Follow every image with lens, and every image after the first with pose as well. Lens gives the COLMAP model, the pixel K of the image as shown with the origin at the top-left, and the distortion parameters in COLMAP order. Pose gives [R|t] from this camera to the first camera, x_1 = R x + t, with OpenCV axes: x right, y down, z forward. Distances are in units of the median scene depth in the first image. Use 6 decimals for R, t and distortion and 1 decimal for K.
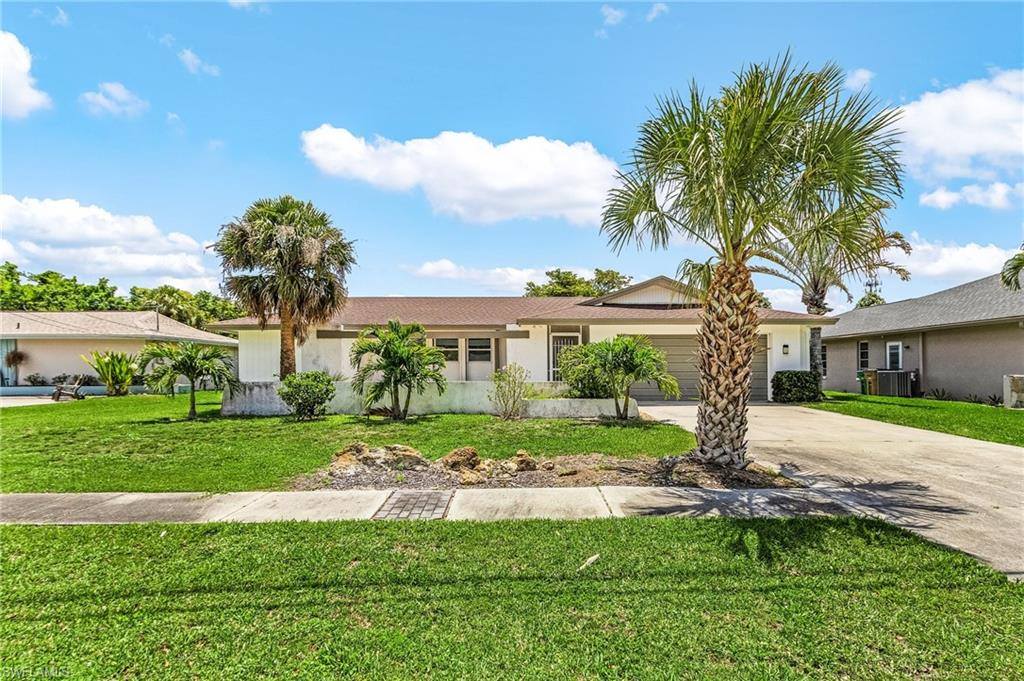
lens RADIAL K [[456.3, 0, 510.9], [0, 456.3, 369.9], [0, 0, 1]] dist [0.001680, 0.000301]
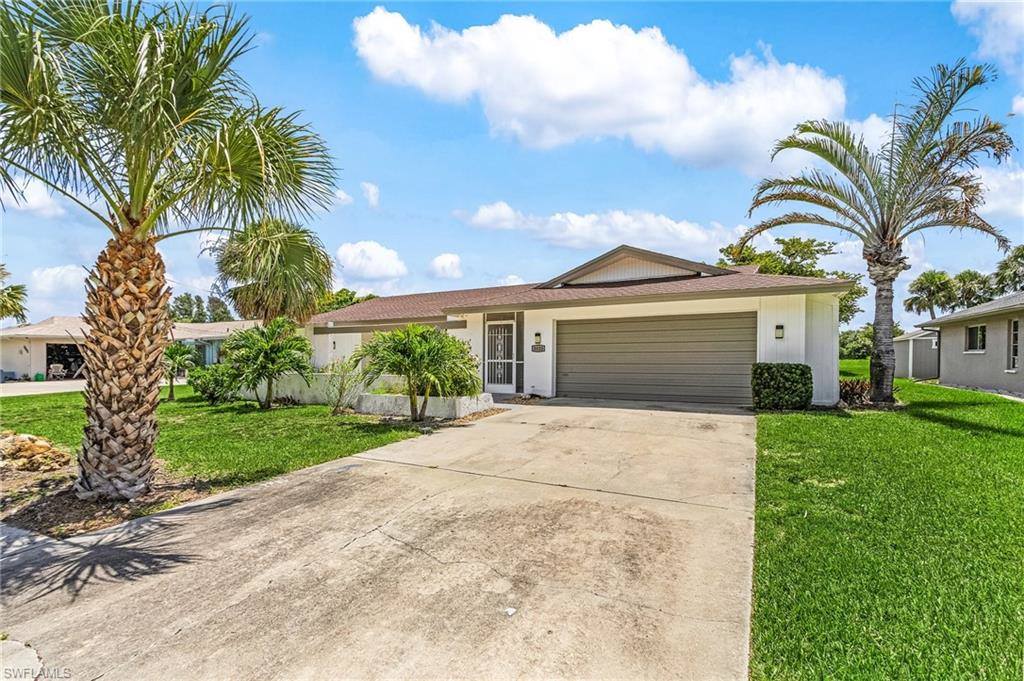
lens RADIAL K [[434.1, 0, 512.5], [0, 434.1, 361.0], [0, 0, 1]] dist [0.002638, 0.000380]
pose [[0.895331, -0.000226, -0.445402, 0.527470], [0.004874, 0.999945, 0.009290, -0.008766], [0.445375, -0.010489, 0.895283, 0.232140]]
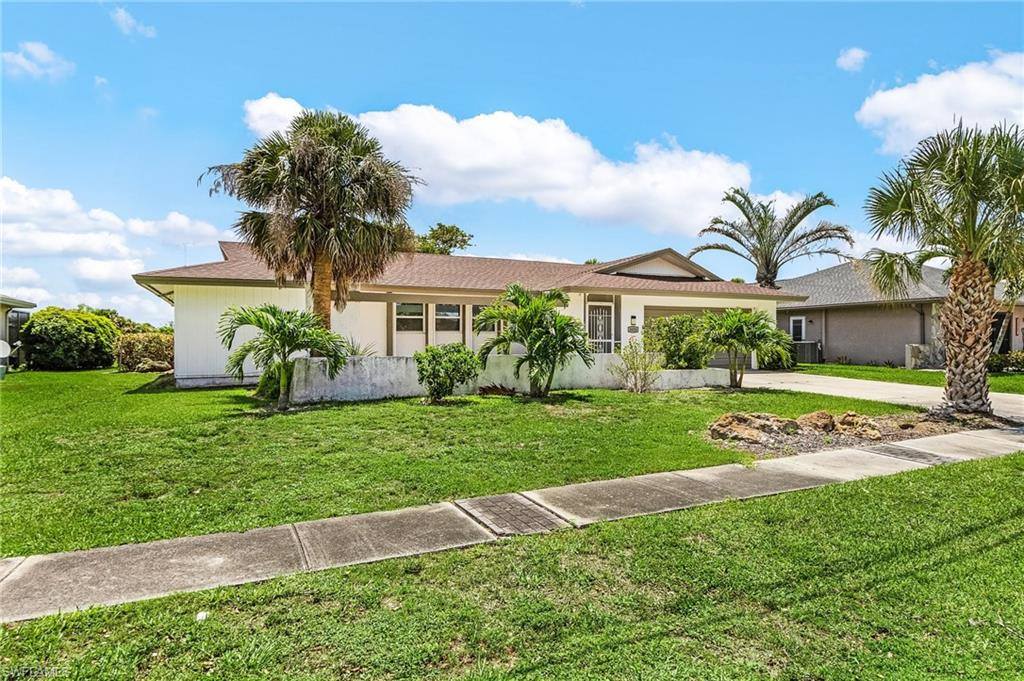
lens RADIAL K [[552.2, 0, 497.8], [0, 552.2, 341.8], [0, 0, 1]] dist [0.000564, -0.000871]
pose [[0.915365, -0.001940, 0.402620, -0.538164], [0.001524, 0.999998, 0.001354, -0.000612], [-0.402622, -0.000626, 0.915366, 0.034690]]
